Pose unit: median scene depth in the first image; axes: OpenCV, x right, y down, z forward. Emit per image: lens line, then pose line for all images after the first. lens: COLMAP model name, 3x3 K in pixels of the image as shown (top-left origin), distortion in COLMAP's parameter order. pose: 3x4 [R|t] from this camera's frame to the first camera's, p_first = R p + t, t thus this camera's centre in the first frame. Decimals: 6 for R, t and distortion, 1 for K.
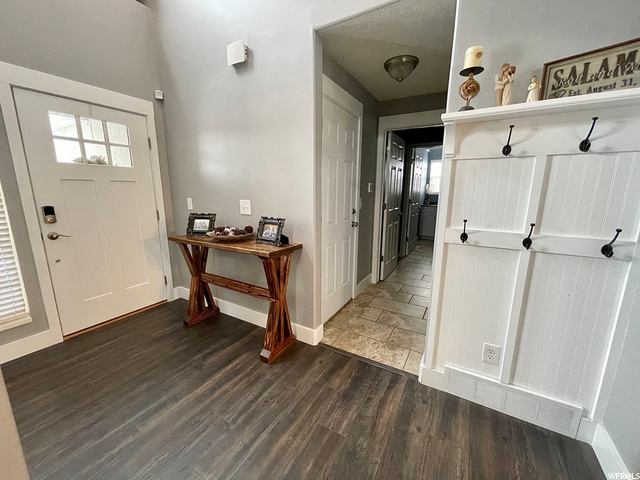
lens RADIAL K [[253.4, 0, 320.5], [0, 253.4, 238.9], [0, 0, 1]] dist [-0.003785, -0.000617]
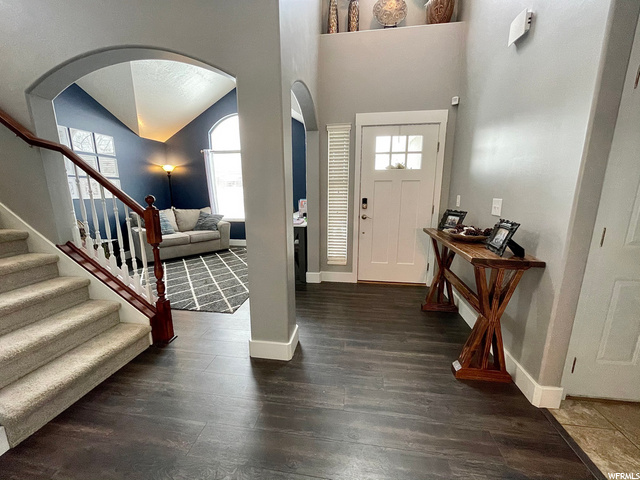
lens RADIAL K [[253.4, 0, 322.1], [0, 253.4, 240.2], [0, 0, 1]] dist [-0.003785, -0.000617]
pose [[0.387834, 0.181952, -0.903592, 0.304946], [-0.170054, 0.977619, 0.123869, -0.020696], [0.905907, 0.105619, 0.410095, 0.119534]]
